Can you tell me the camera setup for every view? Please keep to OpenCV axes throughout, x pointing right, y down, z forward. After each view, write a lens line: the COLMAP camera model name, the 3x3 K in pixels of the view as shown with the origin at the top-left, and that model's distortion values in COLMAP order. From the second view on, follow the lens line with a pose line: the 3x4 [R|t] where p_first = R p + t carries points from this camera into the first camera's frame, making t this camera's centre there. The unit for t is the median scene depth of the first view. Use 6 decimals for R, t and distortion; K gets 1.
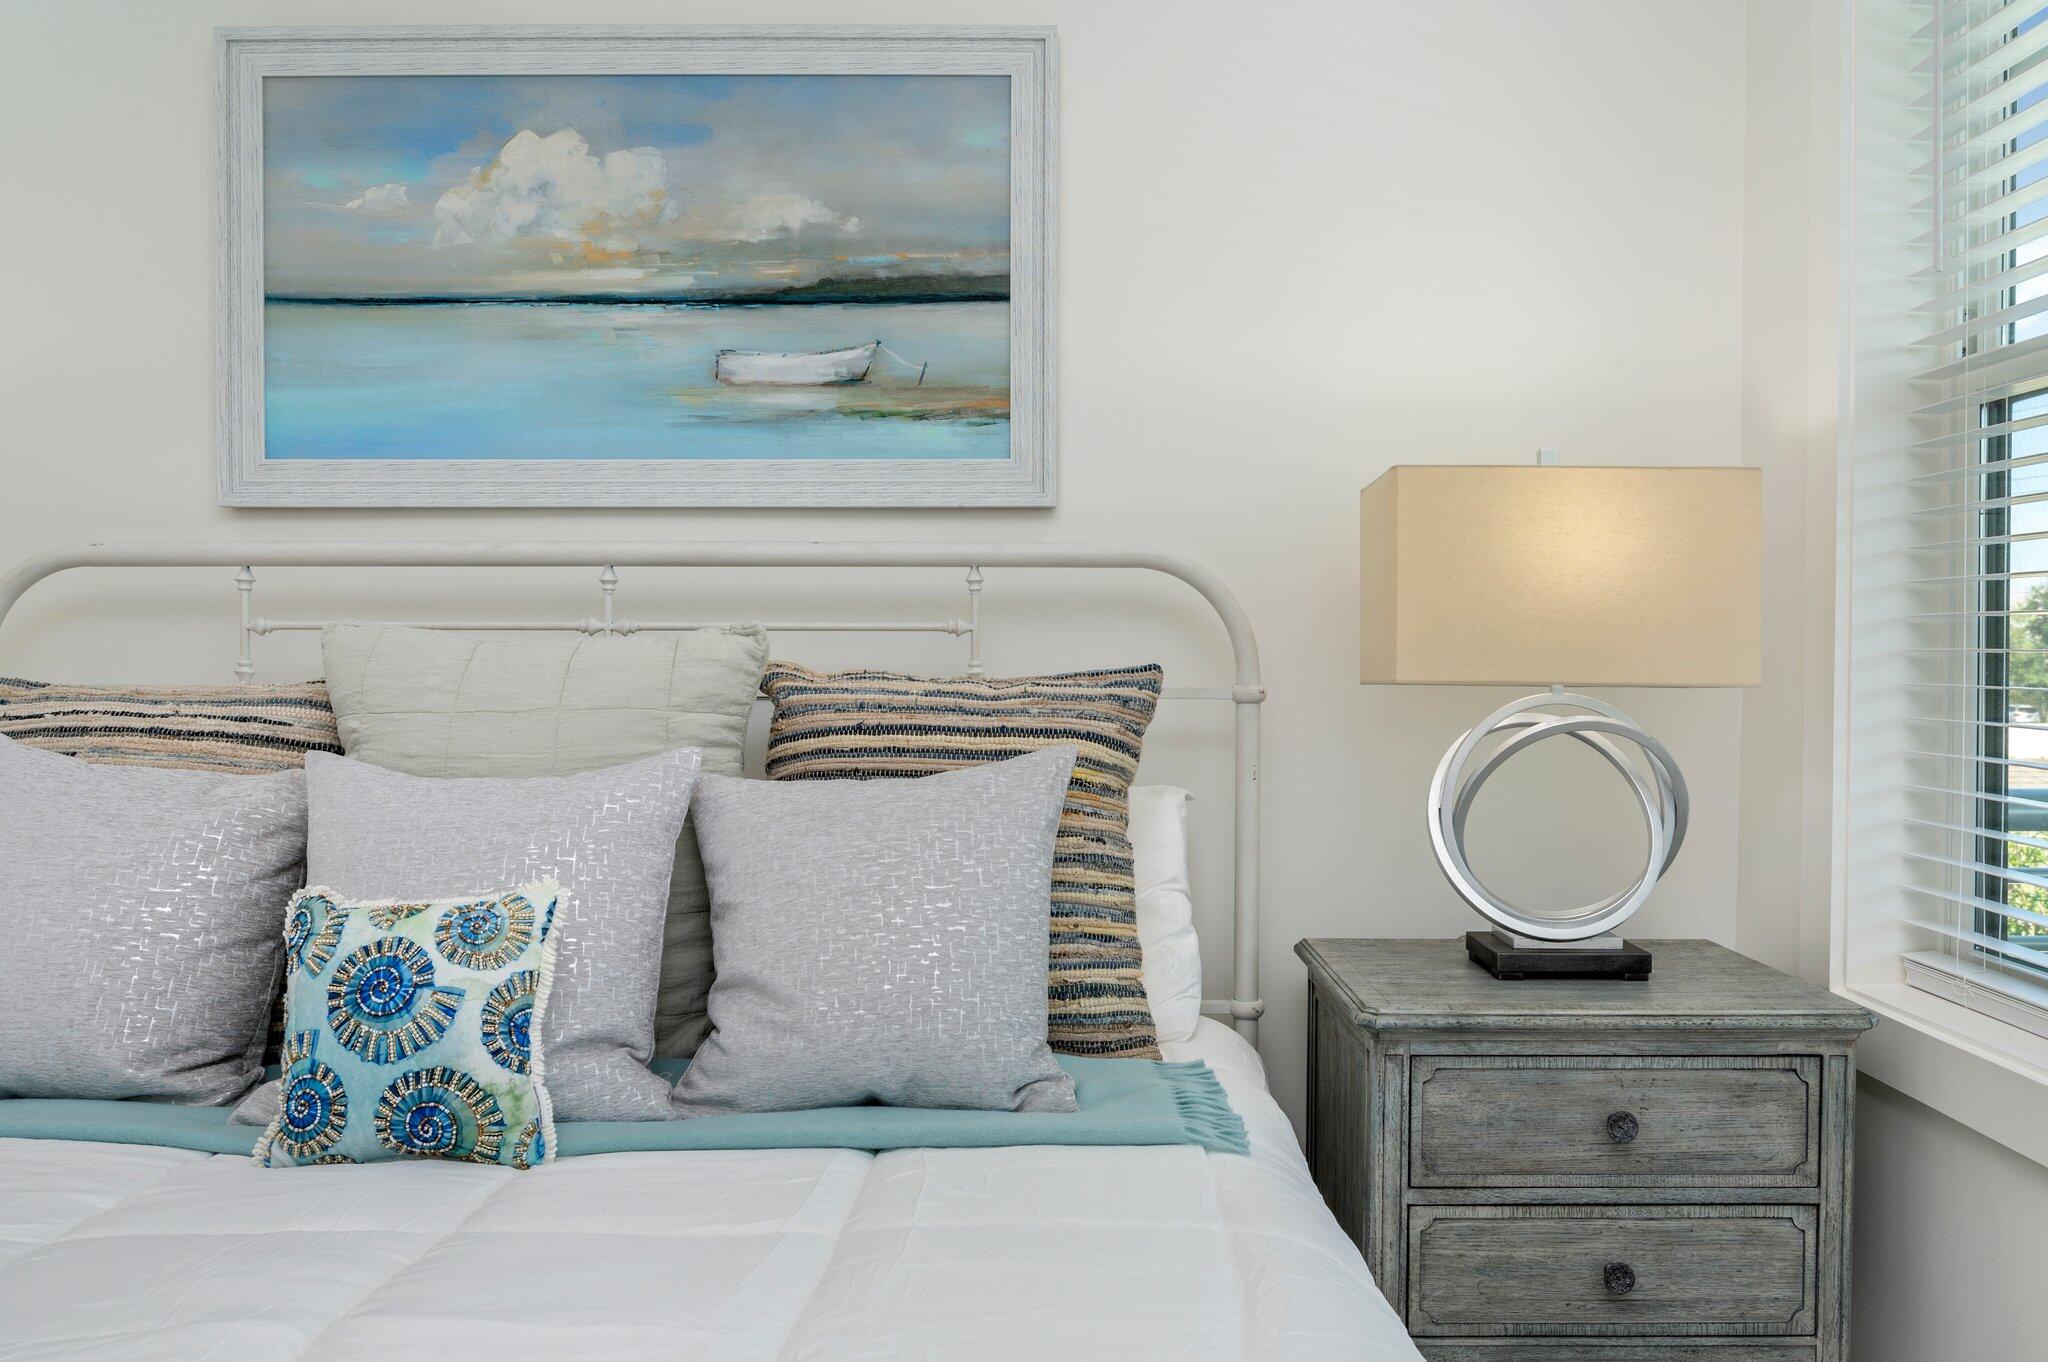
lens RADIAL K [[1602.4, 0, 1020.9], [0, 1602.4, 673.7], [0, 0, 1]] dist [-0.010216, -0.002231]
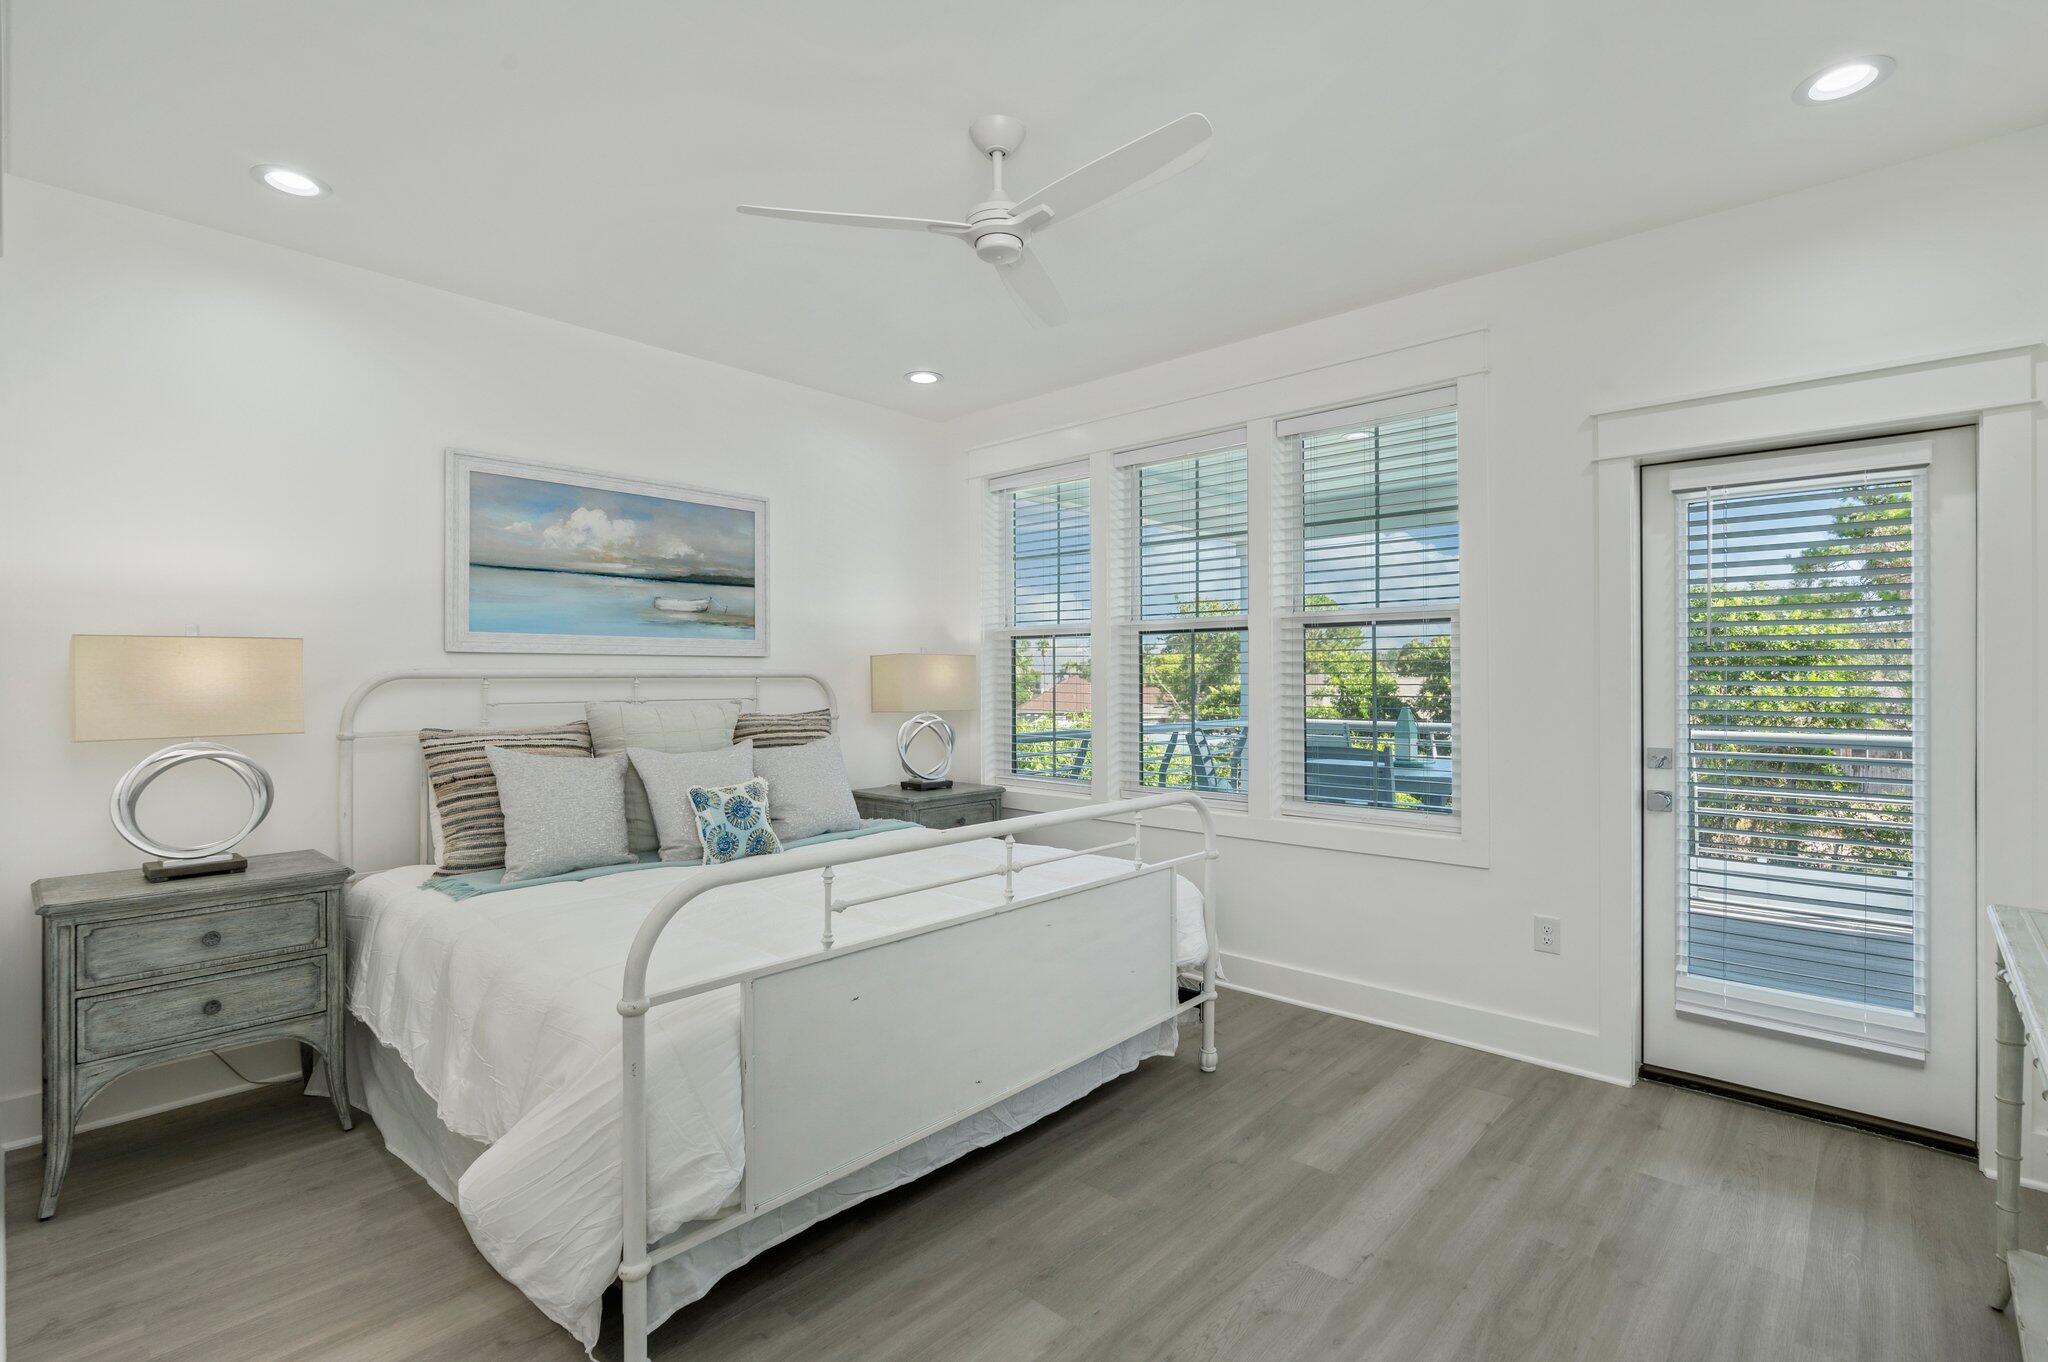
lens RADIAL K [[928.7, 0, 1019.6], [0, 928.7, 680.1], [0, 0, 1]] dist [0.000534, 0.000177]
pose [[0.676170, -0.009136, 0.736689, -0.939243], [0.022257, 0.999720, -0.008030, -0.034843], [-0.736409, 0.021826, 0.676184, -0.521544]]
